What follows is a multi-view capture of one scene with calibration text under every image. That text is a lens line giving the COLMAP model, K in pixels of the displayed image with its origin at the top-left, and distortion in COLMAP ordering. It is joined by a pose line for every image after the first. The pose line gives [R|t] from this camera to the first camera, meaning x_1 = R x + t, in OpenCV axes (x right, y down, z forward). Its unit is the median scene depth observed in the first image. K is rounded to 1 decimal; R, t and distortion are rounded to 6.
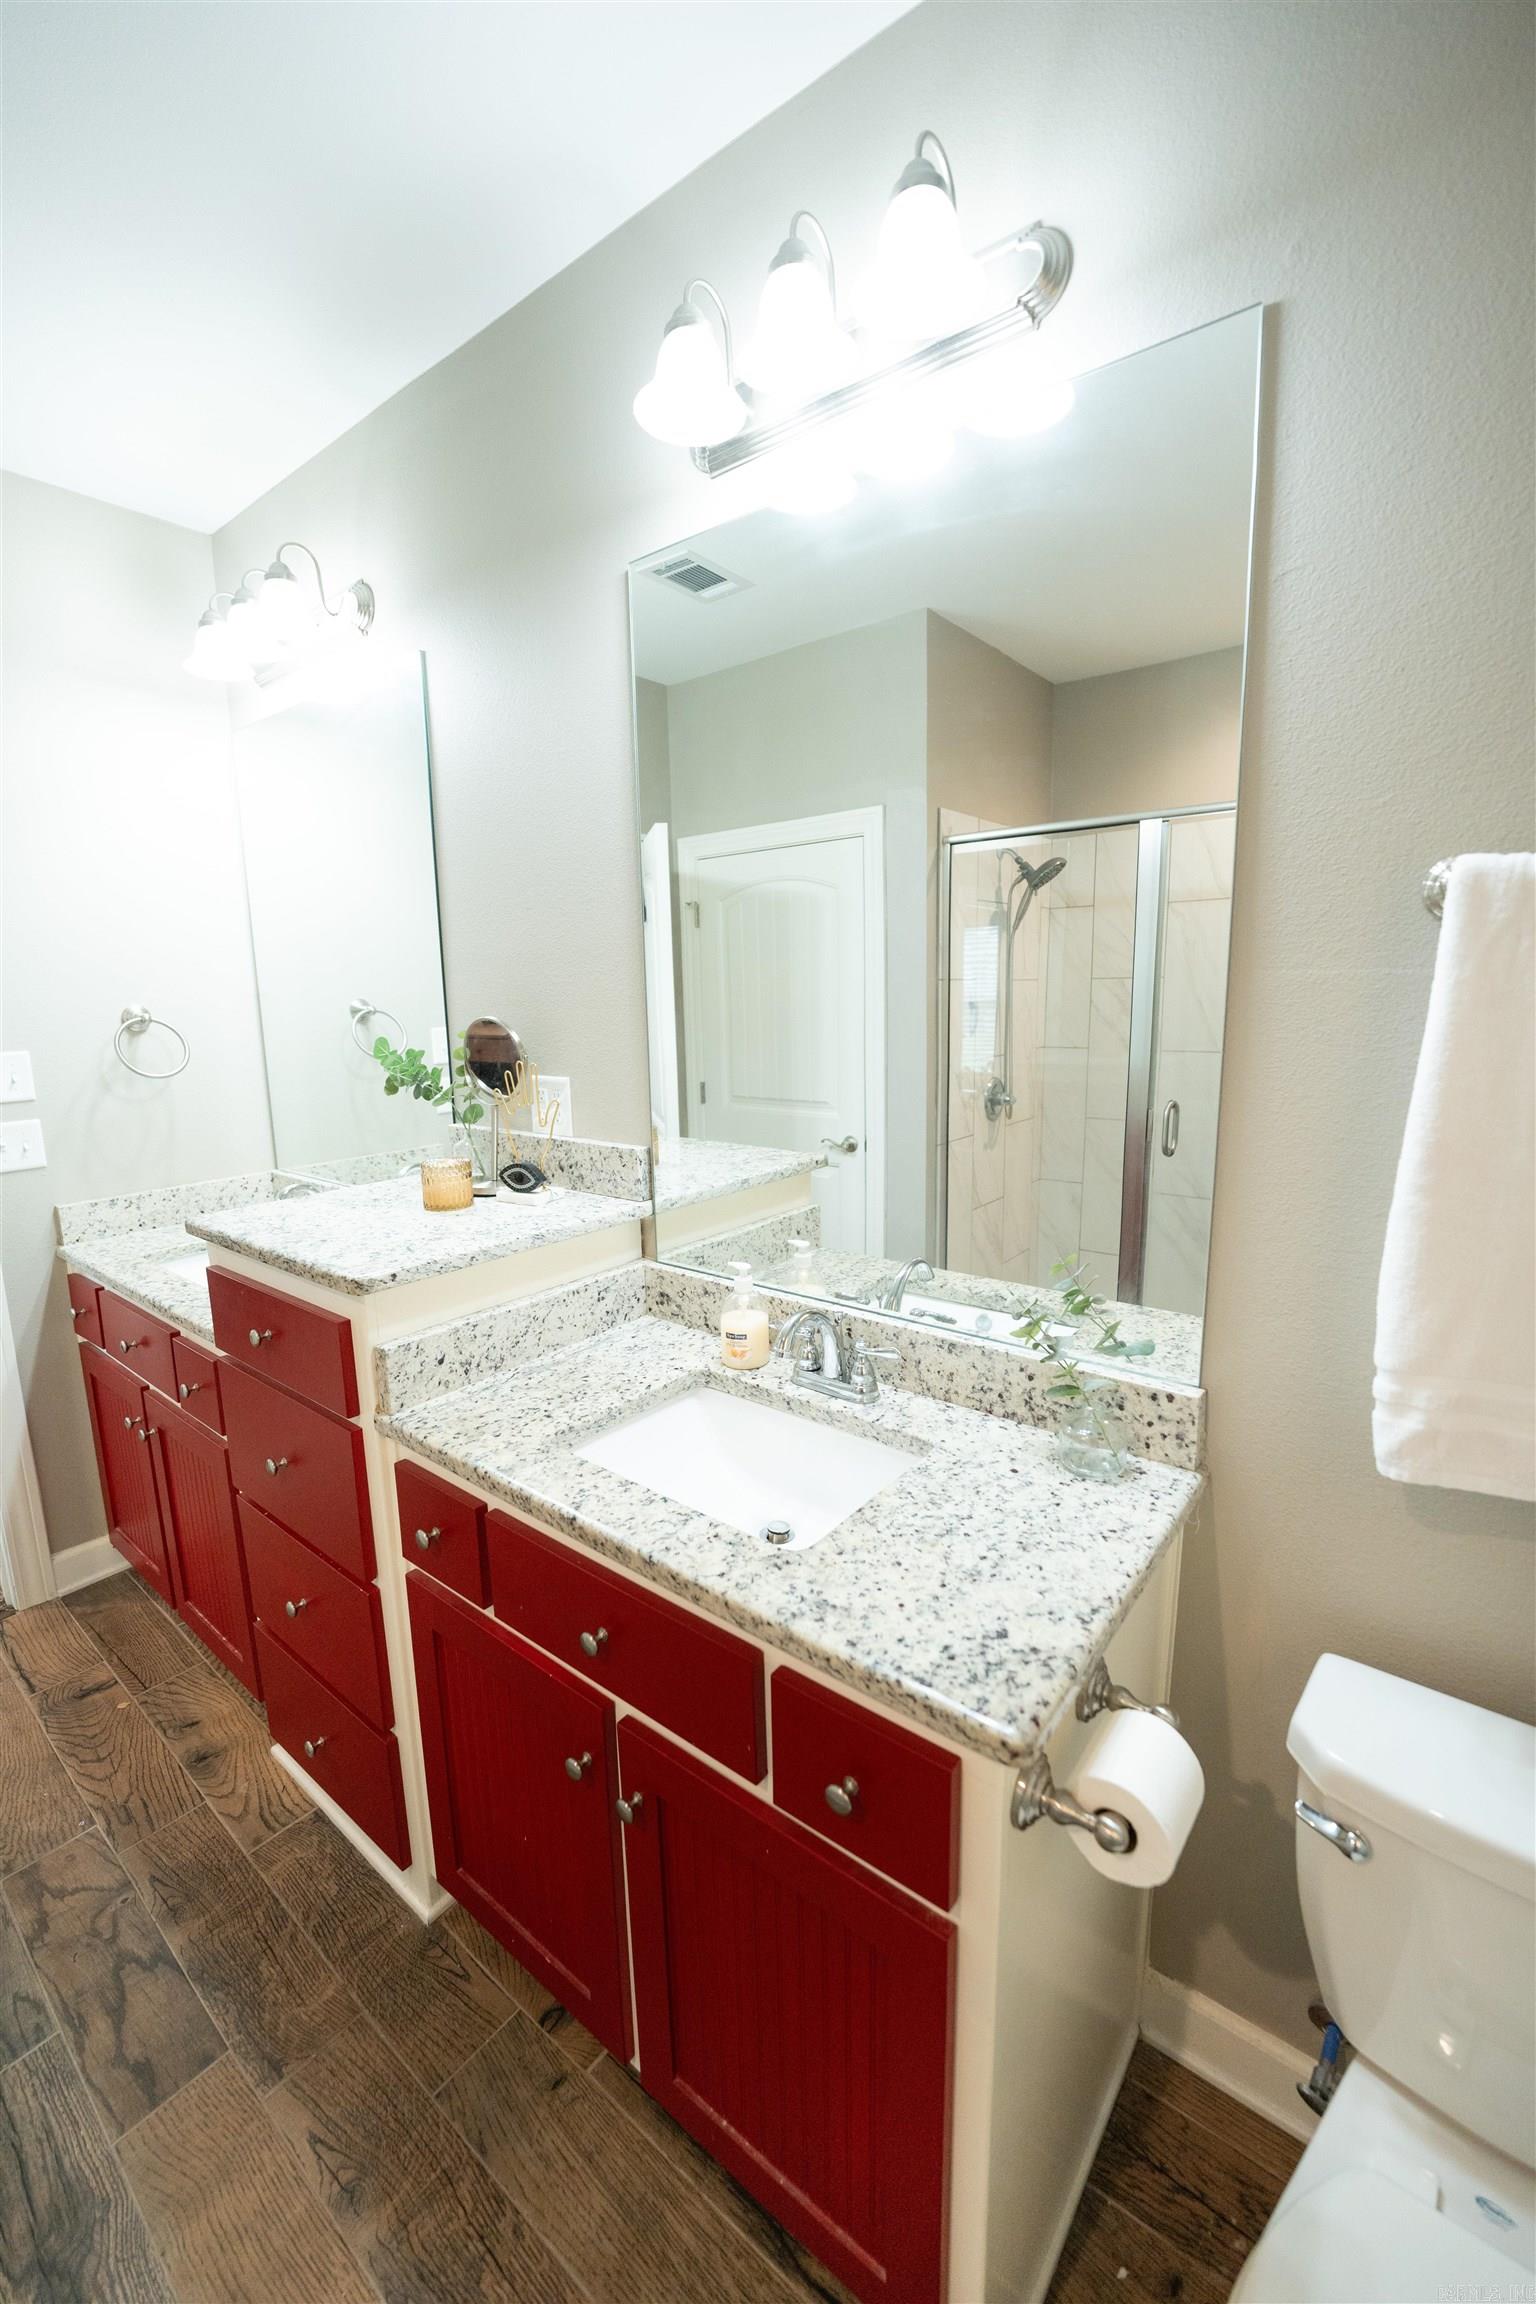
lens RADIAL K [[933.7, 0, 768.0], [0, 933.7, 1152.0], [0, 0, 1]] dist [-0.030194, 0.004192]
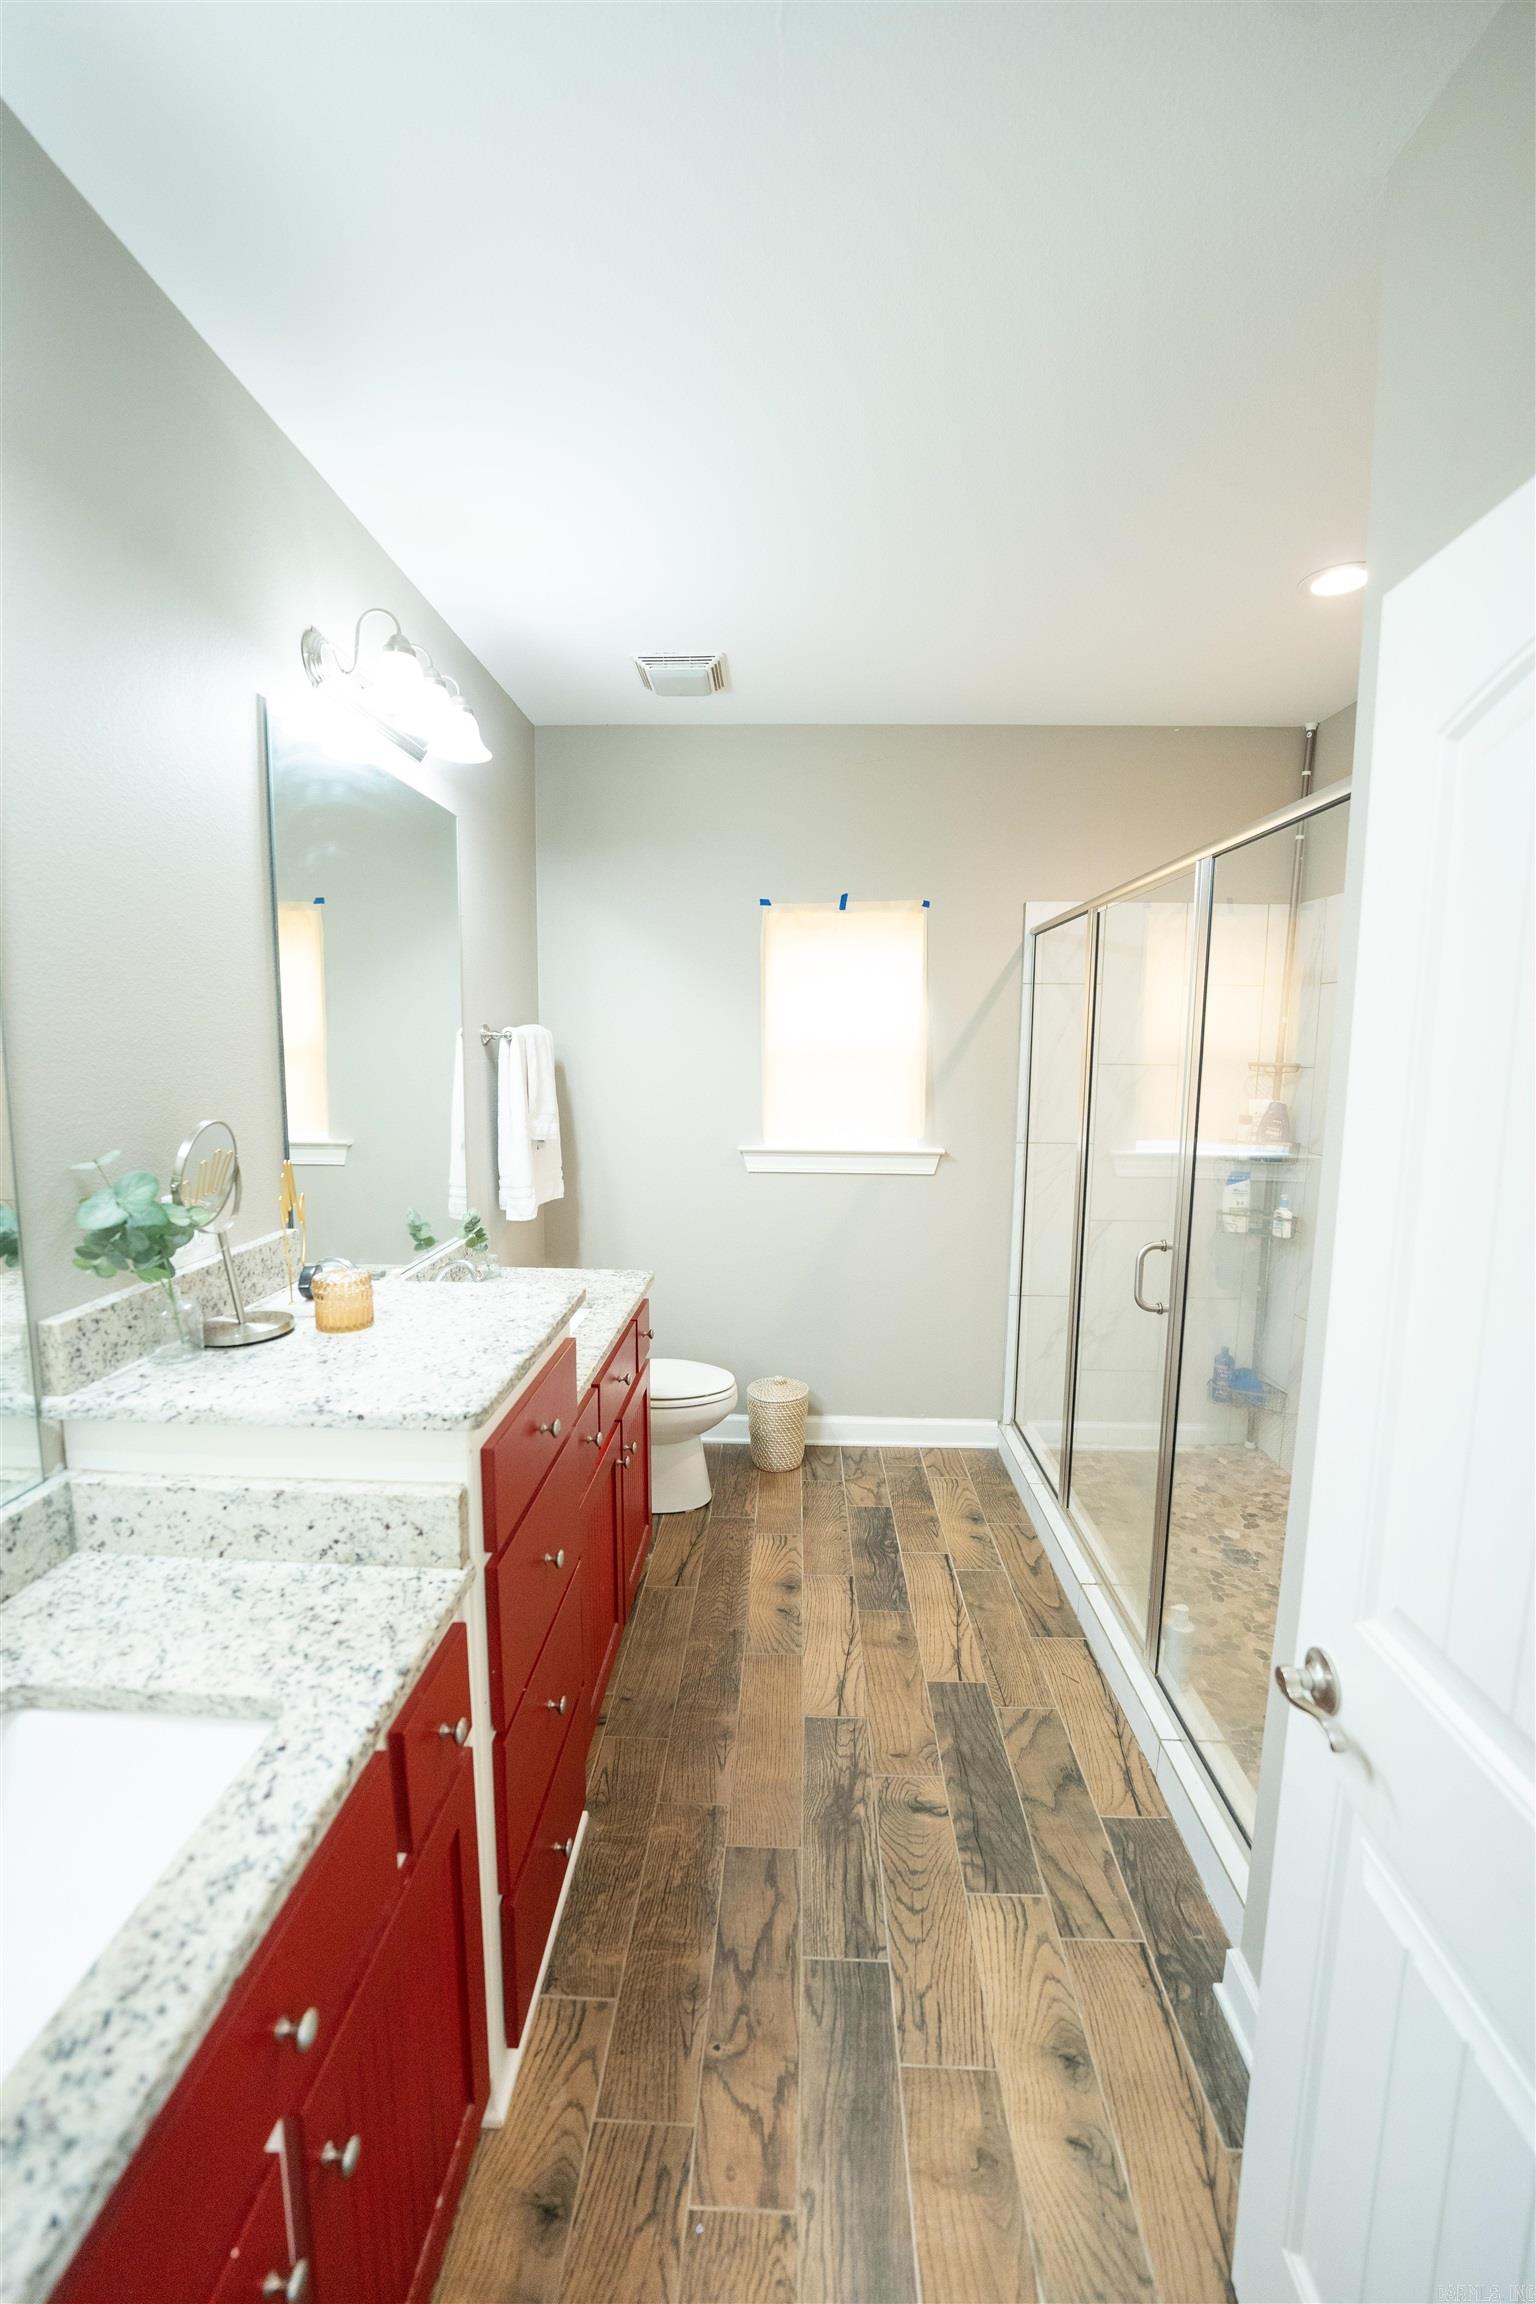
lens RADIAL K [[933.7, 0, 768.0], [0, 933.7, 1152.0], [0, 0, 1]] dist [-0.030194, 0.004192]
pose [[-0.595810, -0.089433, 0.798131, -1.496153], [0.136040, 0.968182, 0.210042, -0.272769], [-0.791520, 0.233723, -0.564685, 1.352066]]
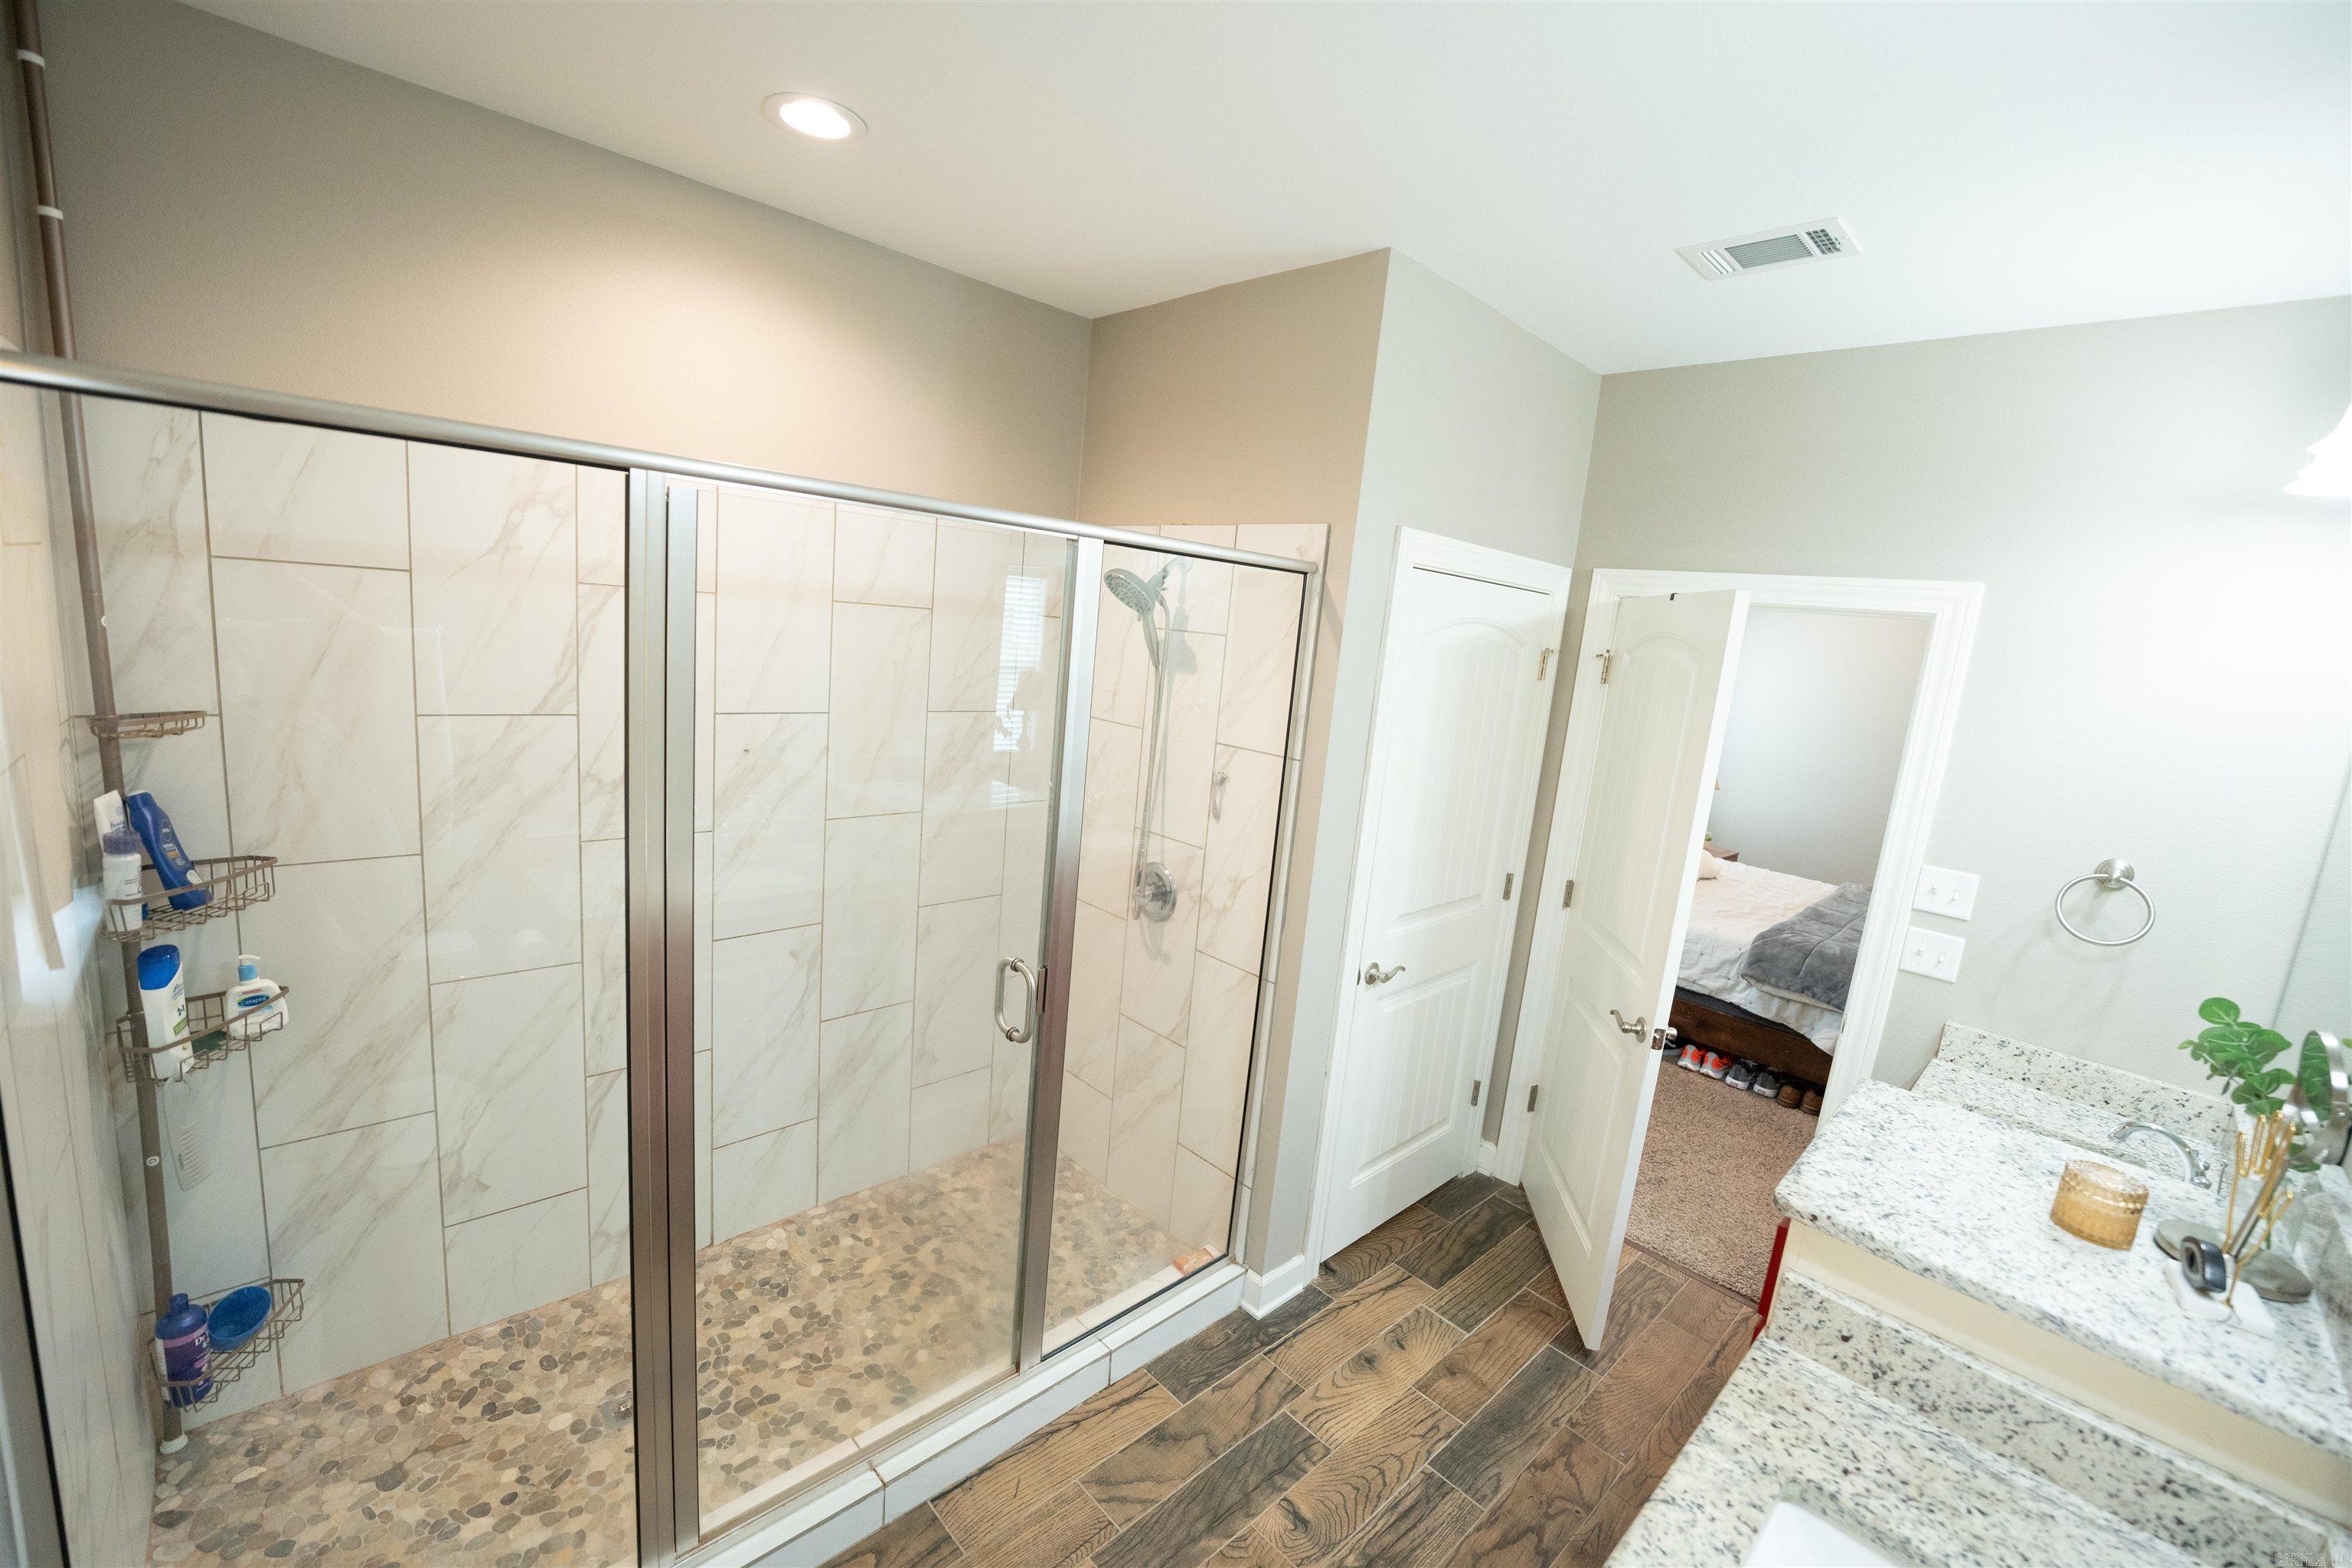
lens RADIAL K [[953.2, 0, 1176.0], [0, 953.2, 784.0], [0, 0, 1]] dist [-0.030194, 0.004192]
pose [[-0.143762, 0.172634, -0.974438, 0.515850], [-0.256541, 0.944504, 0.205179, -0.294092], [0.955782, 0.279480, -0.091496, 0.303932]]
